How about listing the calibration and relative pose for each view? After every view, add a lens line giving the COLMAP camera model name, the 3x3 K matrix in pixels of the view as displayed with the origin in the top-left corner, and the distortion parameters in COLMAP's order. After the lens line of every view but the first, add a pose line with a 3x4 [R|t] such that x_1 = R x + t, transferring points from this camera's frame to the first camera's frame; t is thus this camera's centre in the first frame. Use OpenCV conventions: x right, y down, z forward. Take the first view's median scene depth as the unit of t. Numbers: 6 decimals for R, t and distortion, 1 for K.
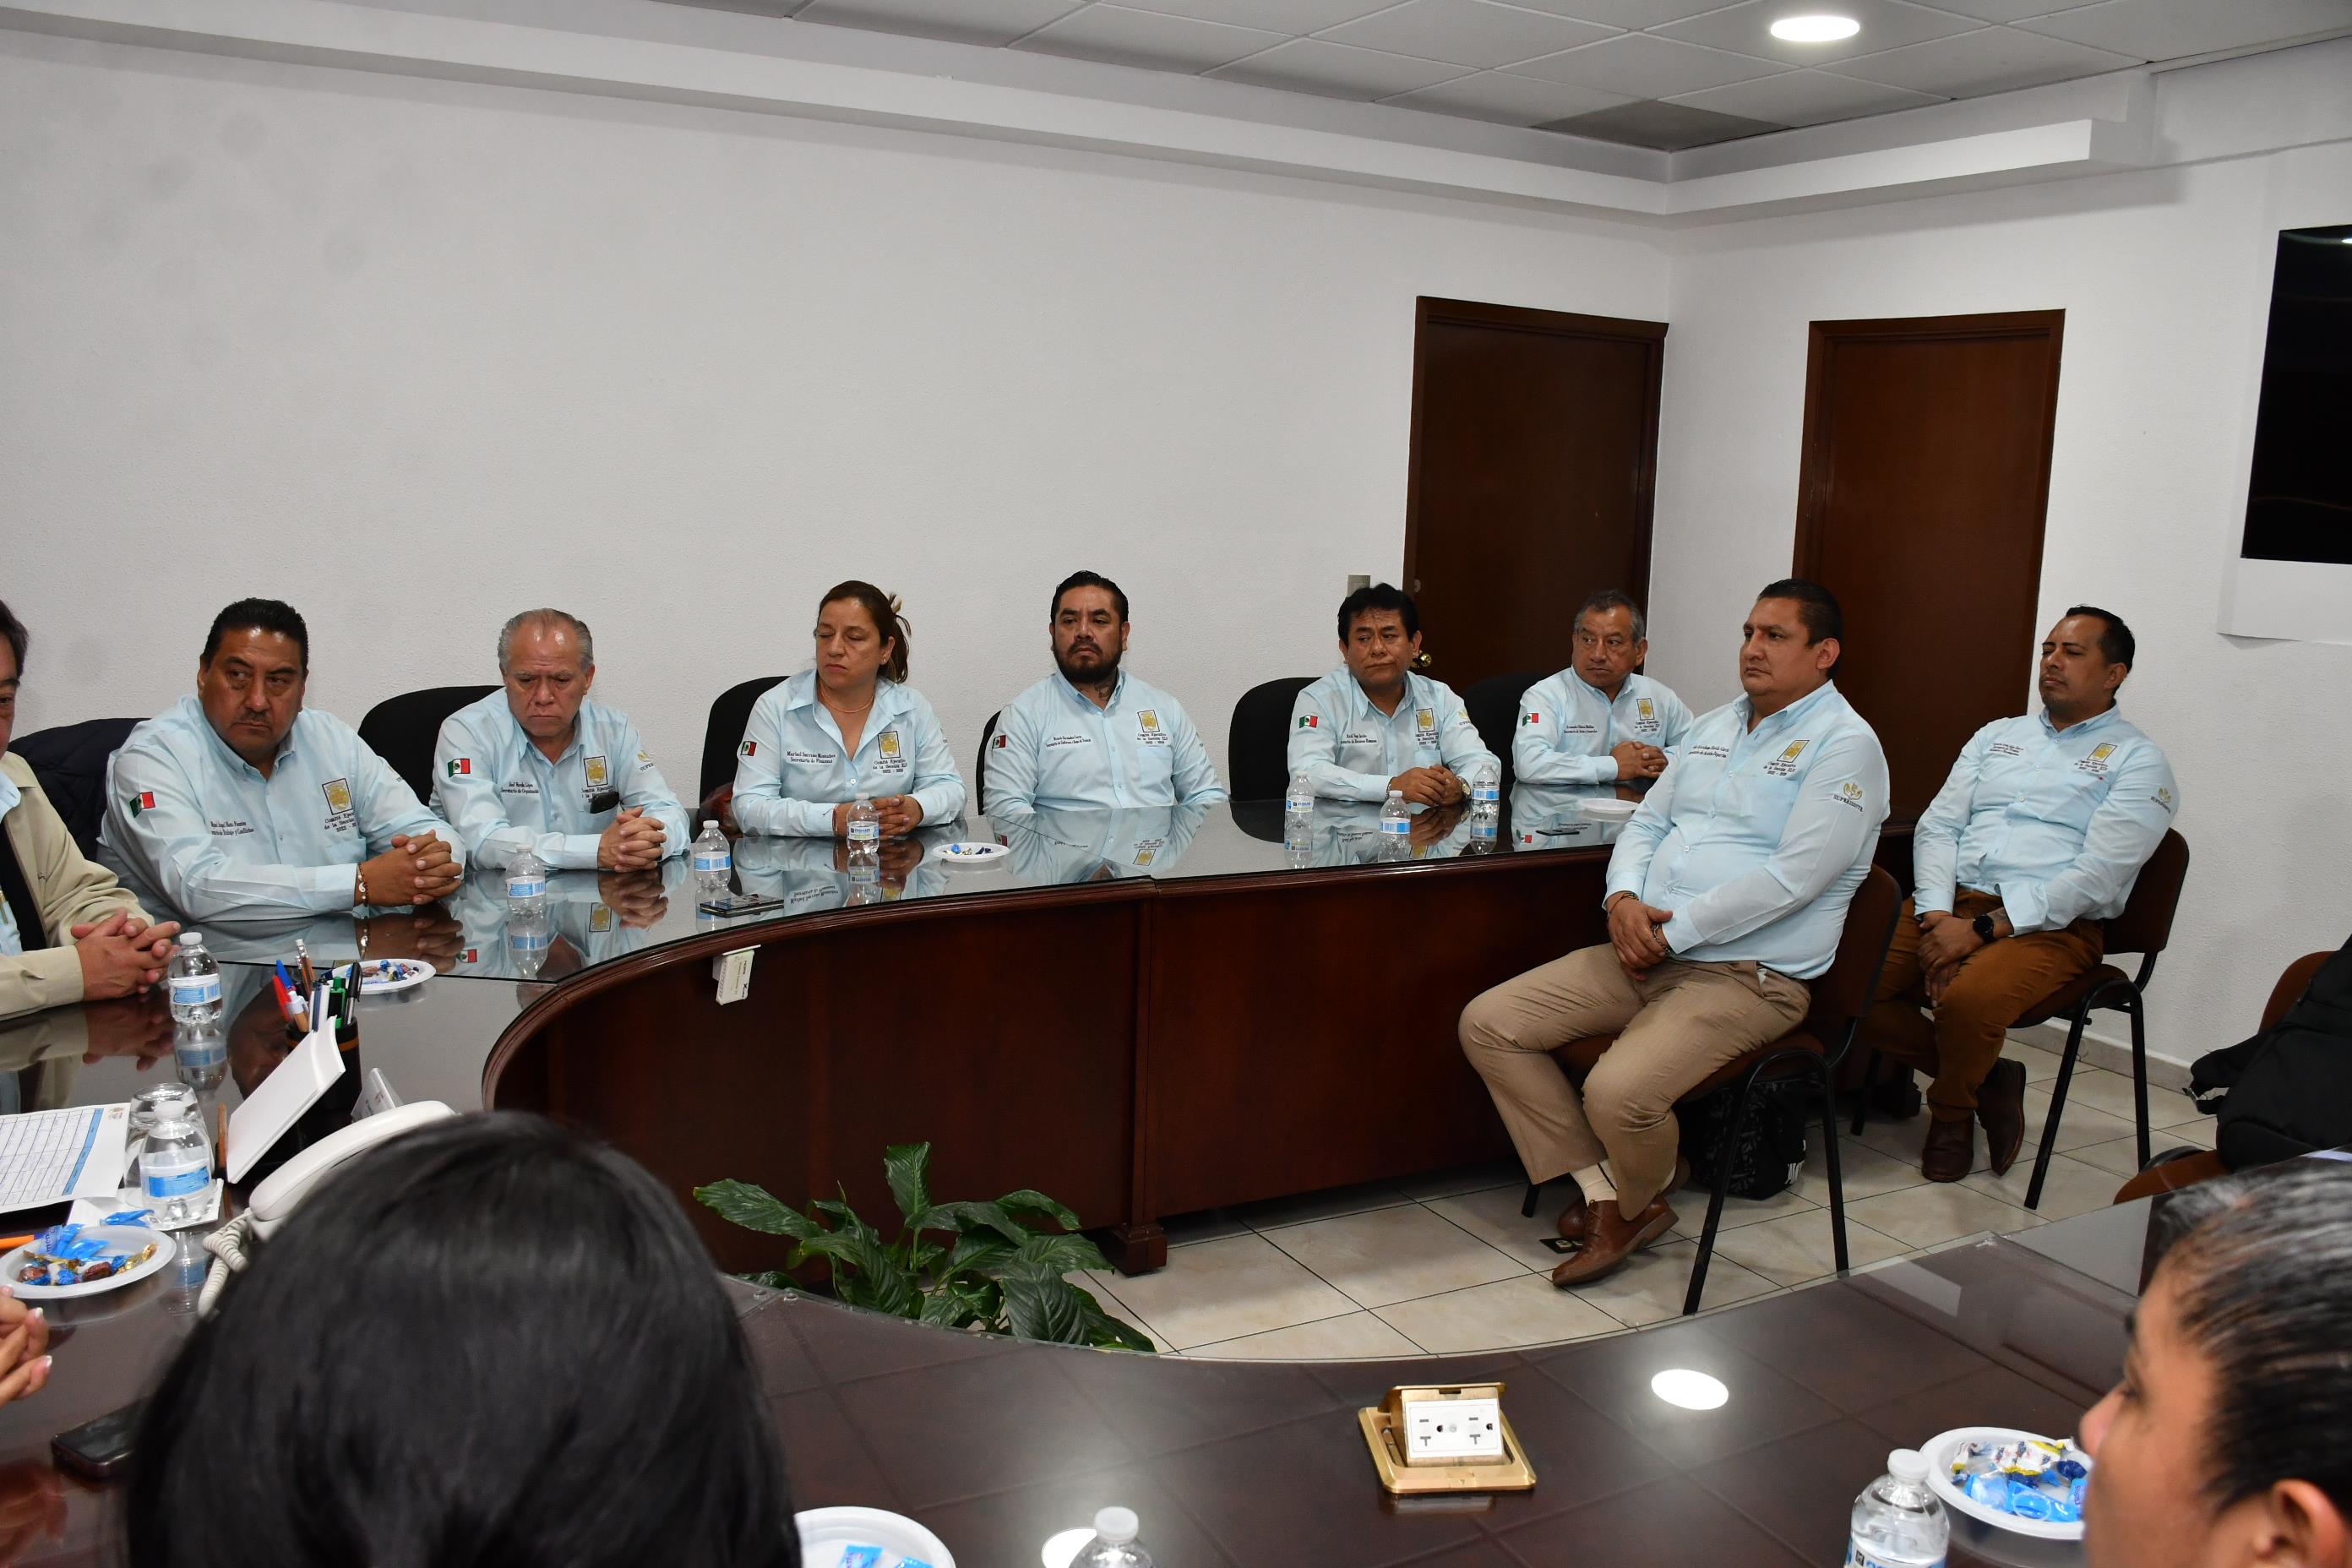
lens RADIAL K [[1807.3, 0, 1171.7], [0, 1807.3, 818.0], [0, 0, 1]] dist [-0.125477, 0.080153]
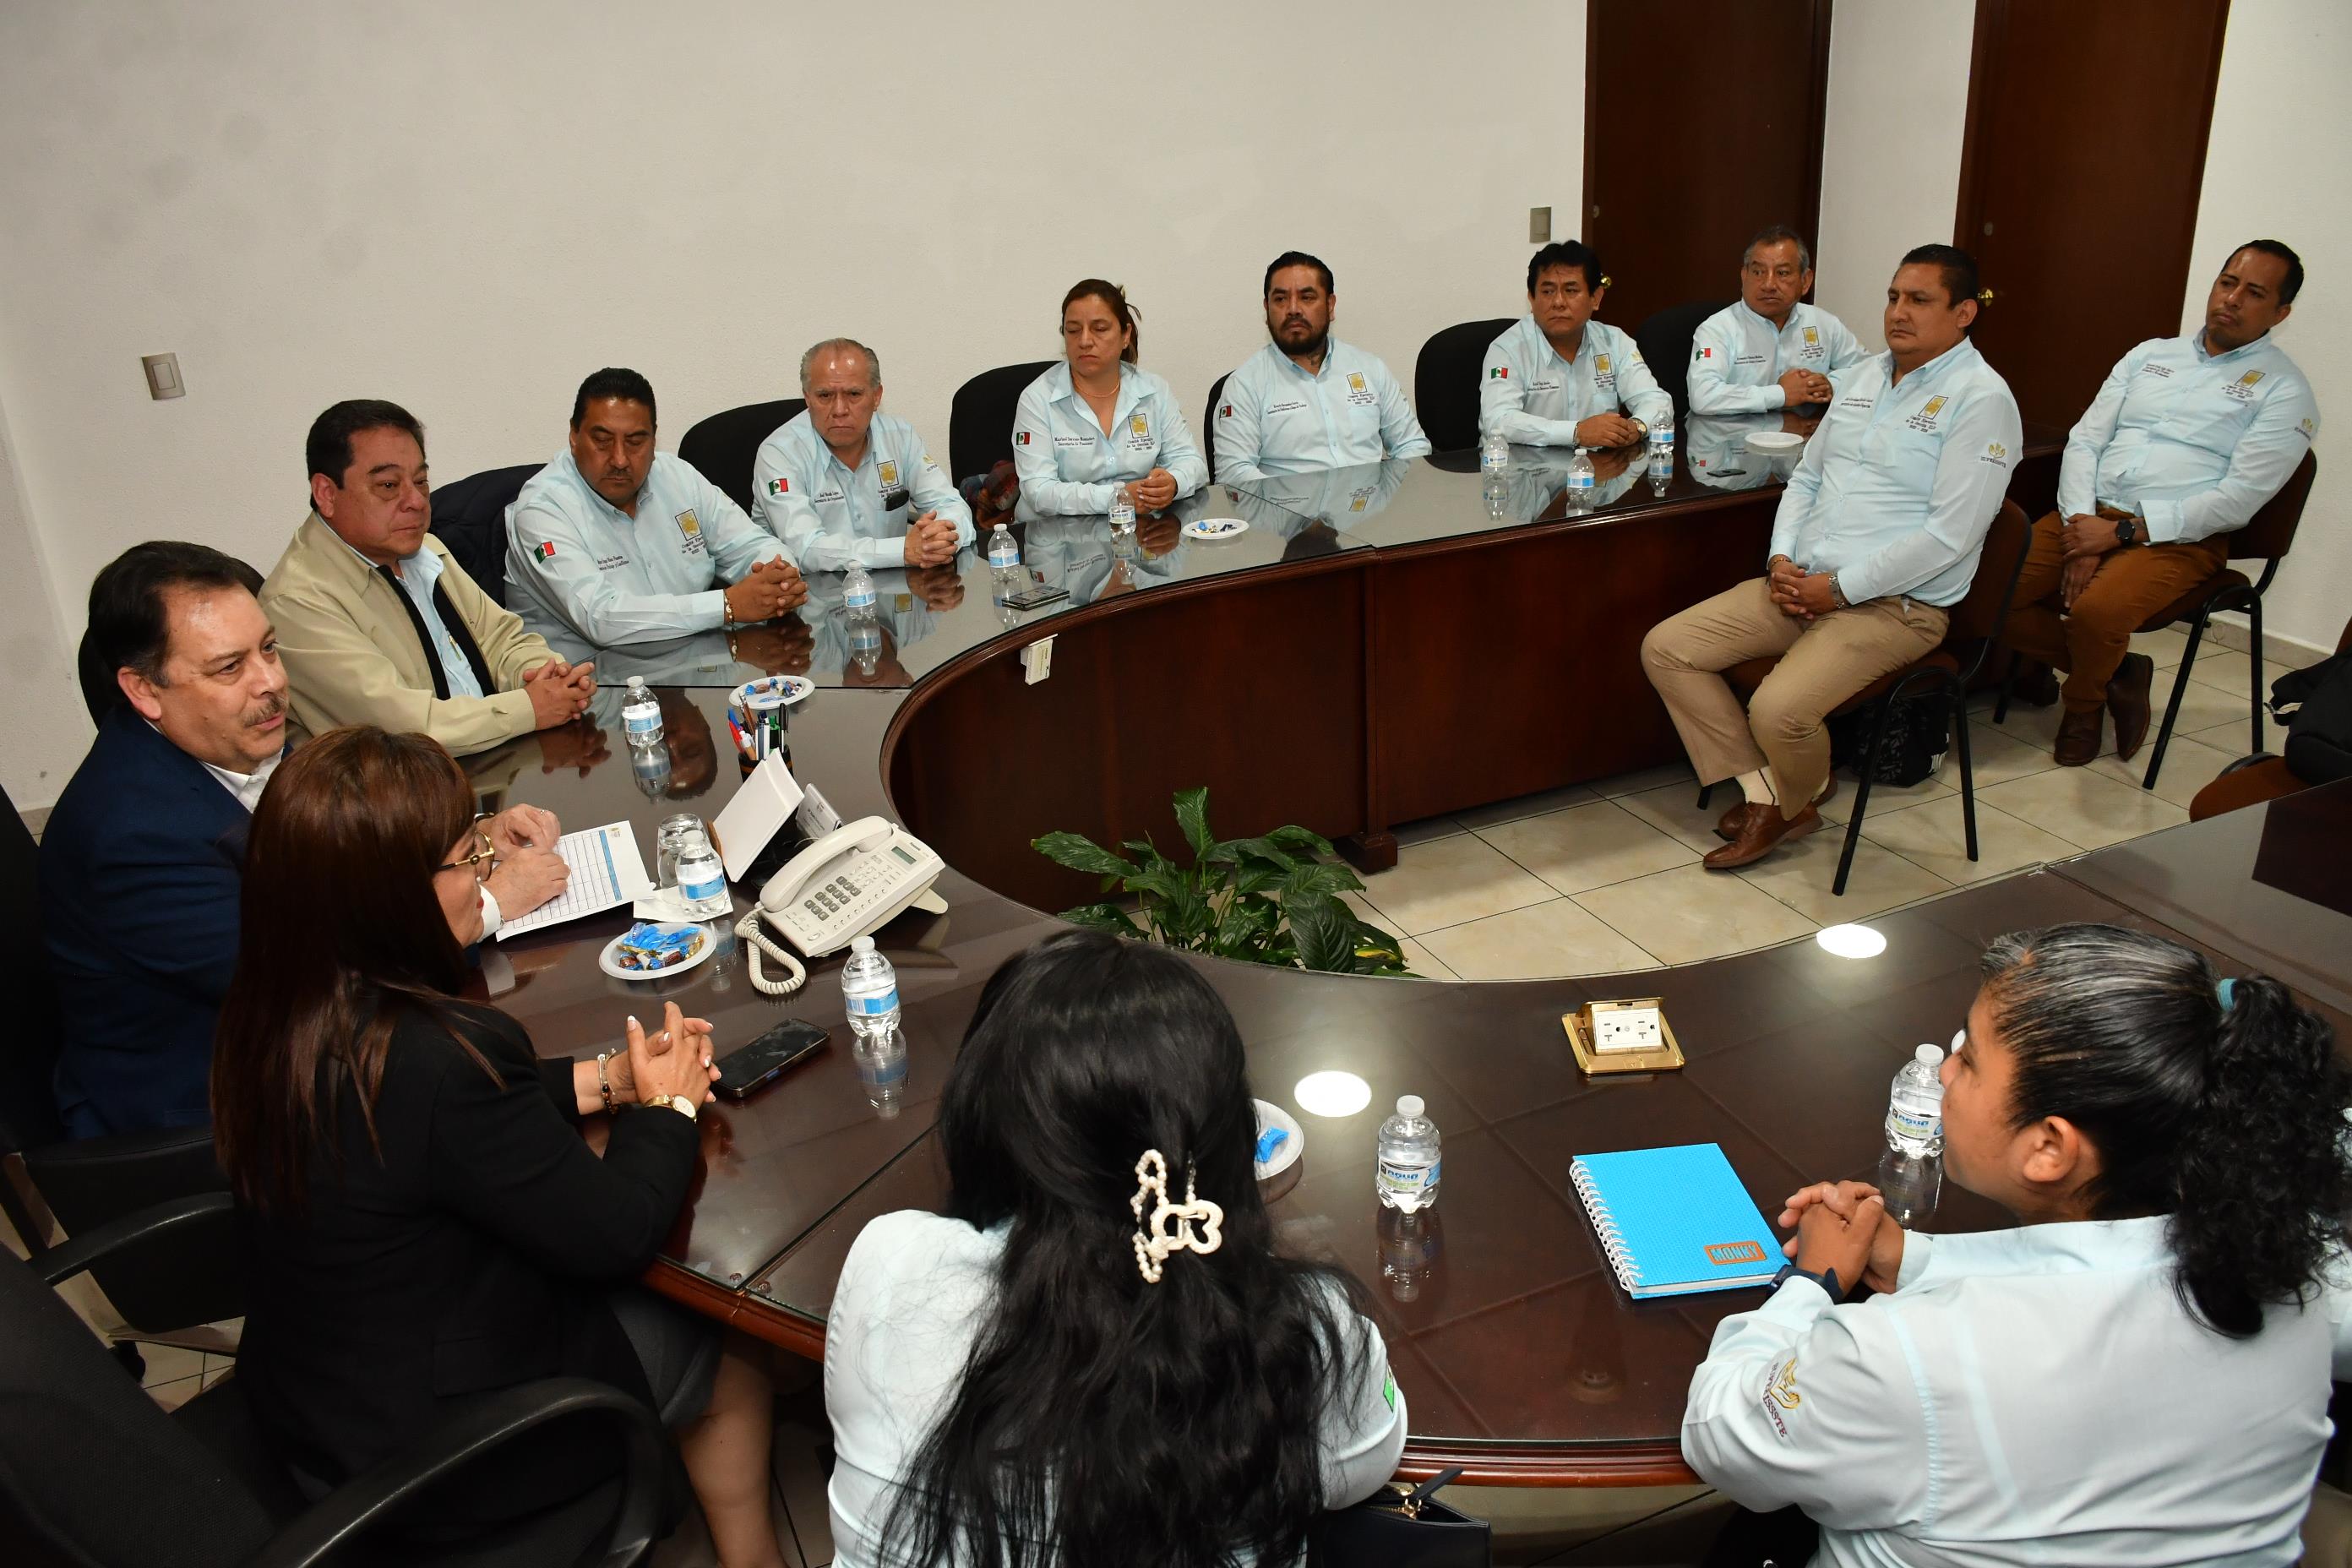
lens RADIAL K [[1888.8, 0, 1178.7], [0, 1888.8, 725.7], [0, 0, 1]] dist [-0.145267, 0.134989]
pose [[0.994258, -0.044879, -0.097147, -0.021694], [0.064448, 0.975833, 0.208799, -0.110827], [0.085428, -0.213861, 0.973122, -0.214153]]
